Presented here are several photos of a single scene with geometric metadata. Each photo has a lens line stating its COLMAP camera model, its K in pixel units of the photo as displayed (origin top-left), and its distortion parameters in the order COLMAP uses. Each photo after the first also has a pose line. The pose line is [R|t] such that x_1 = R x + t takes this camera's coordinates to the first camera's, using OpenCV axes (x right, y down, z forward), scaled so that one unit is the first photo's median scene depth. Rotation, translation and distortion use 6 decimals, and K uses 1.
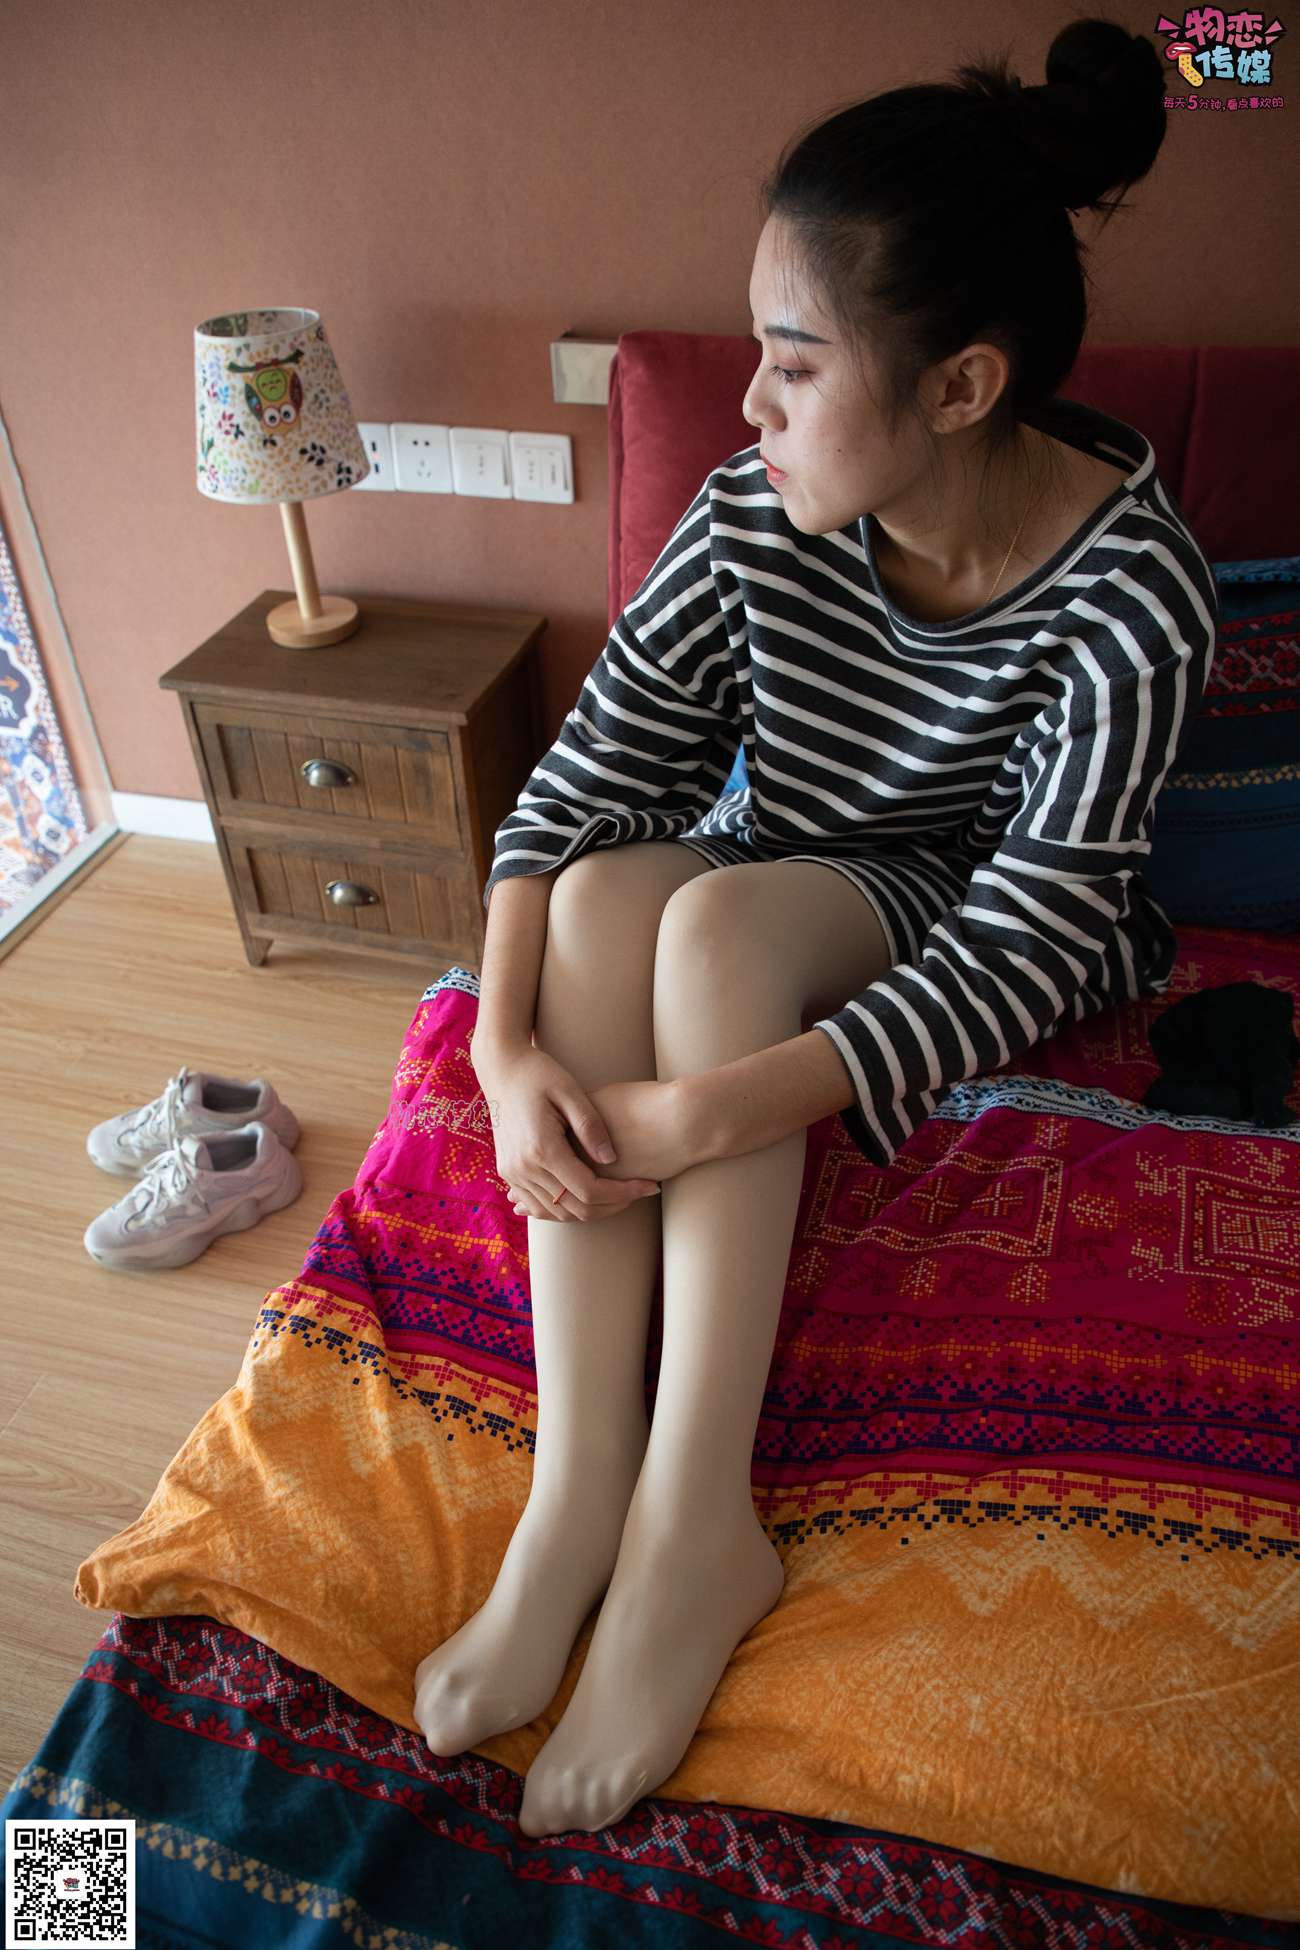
lens RADIAL K [[1449.7, 0, 644.4], [0, 1449.7, 938.2], [0, 0, 1]] dist [0.023731, -0.000101]
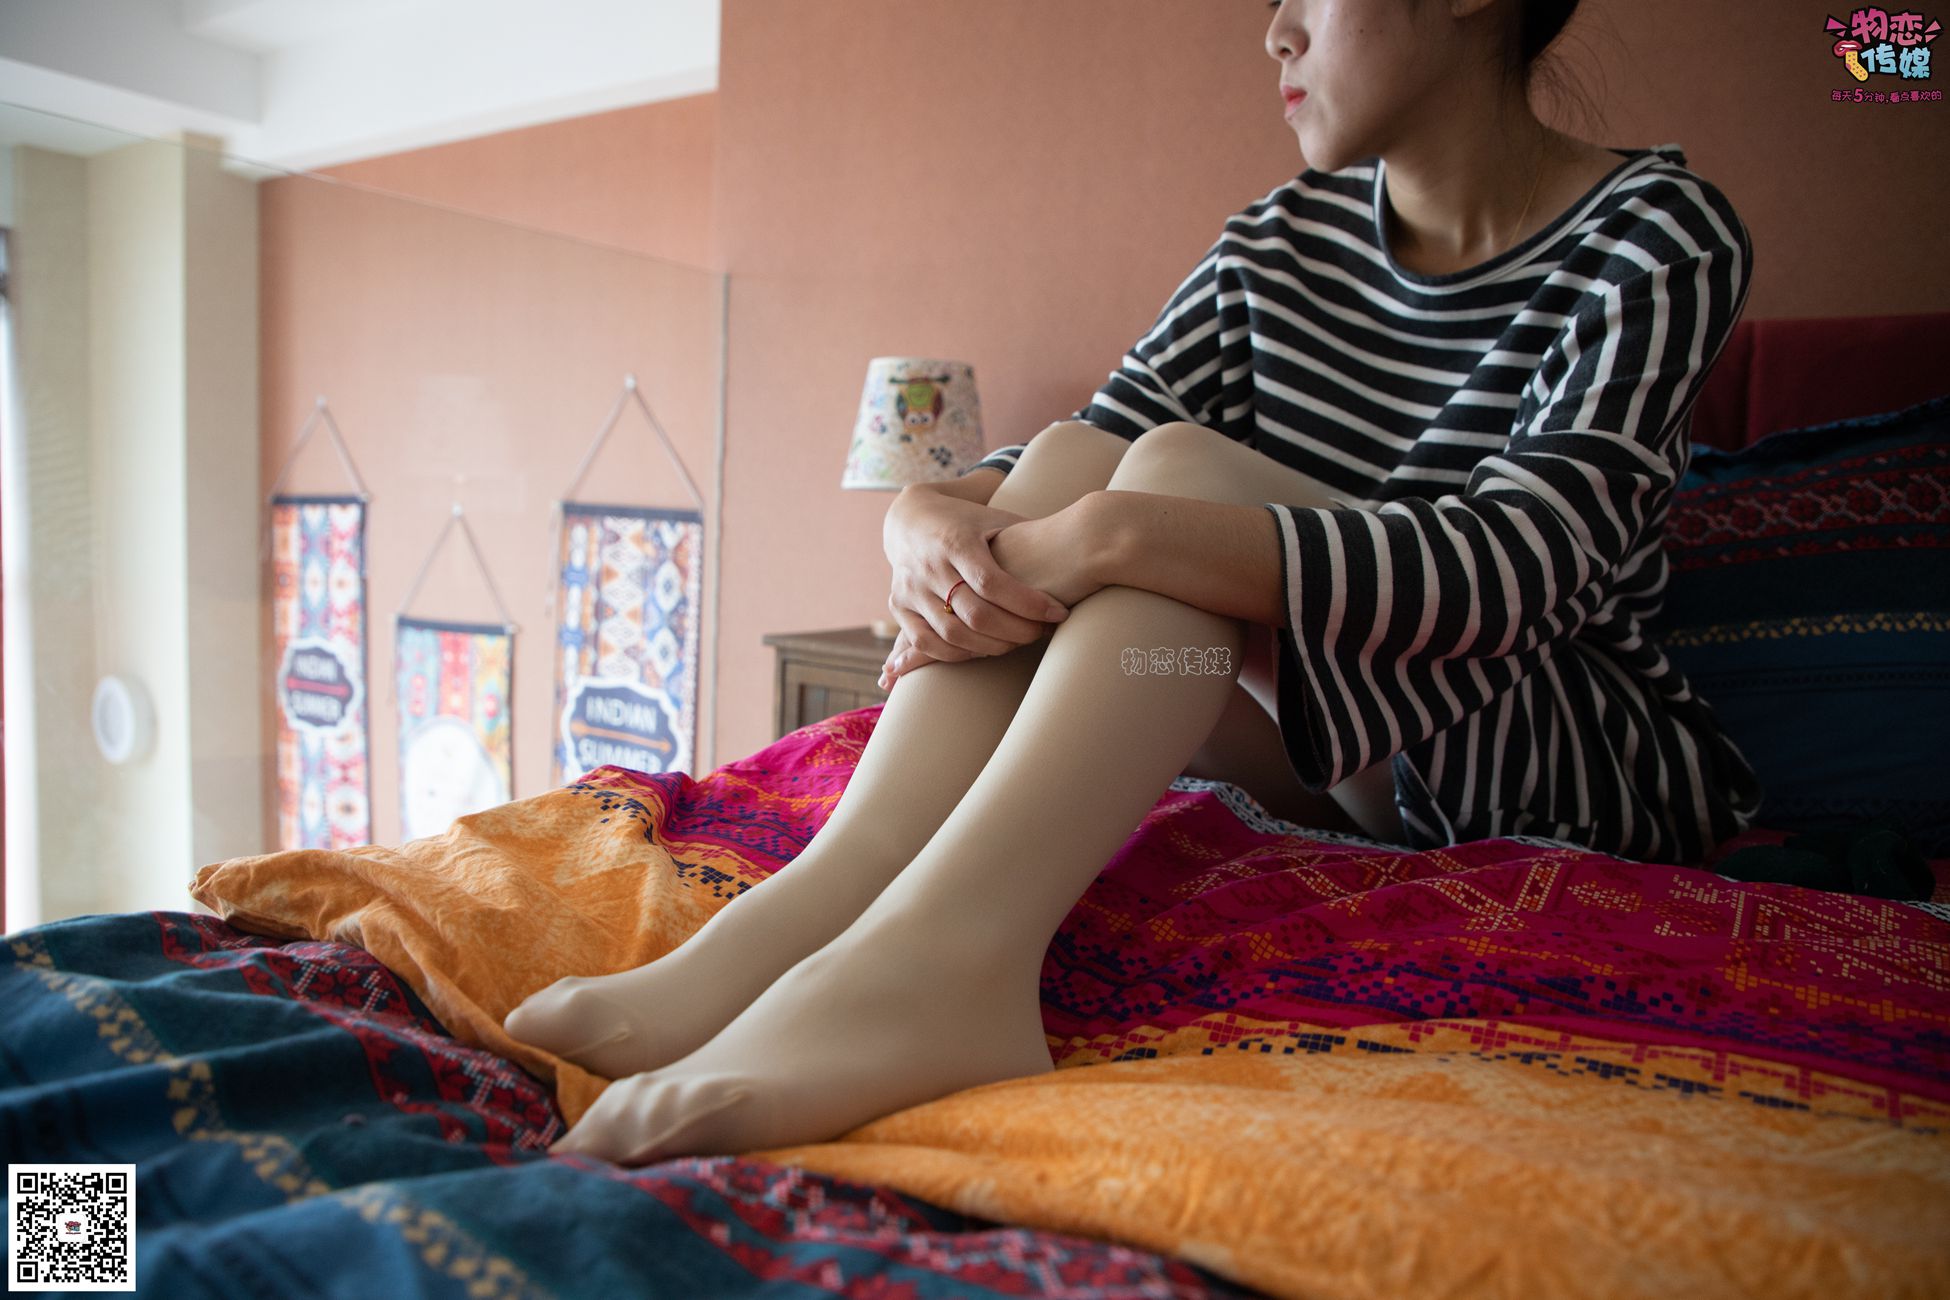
lens RADIAL K [[1327.0, 0, 980.2], [0, 1327.0, 663.6], [0, 0, 1]] dist [-0.068946, 0.042625]
pose [[0.955956, 0.118857, -0.268369, 0.180437], [-0.233382, 0.862289, -0.449433, 0.477667], [0.177993, 0.492270, 0.852049, 0.343267]]
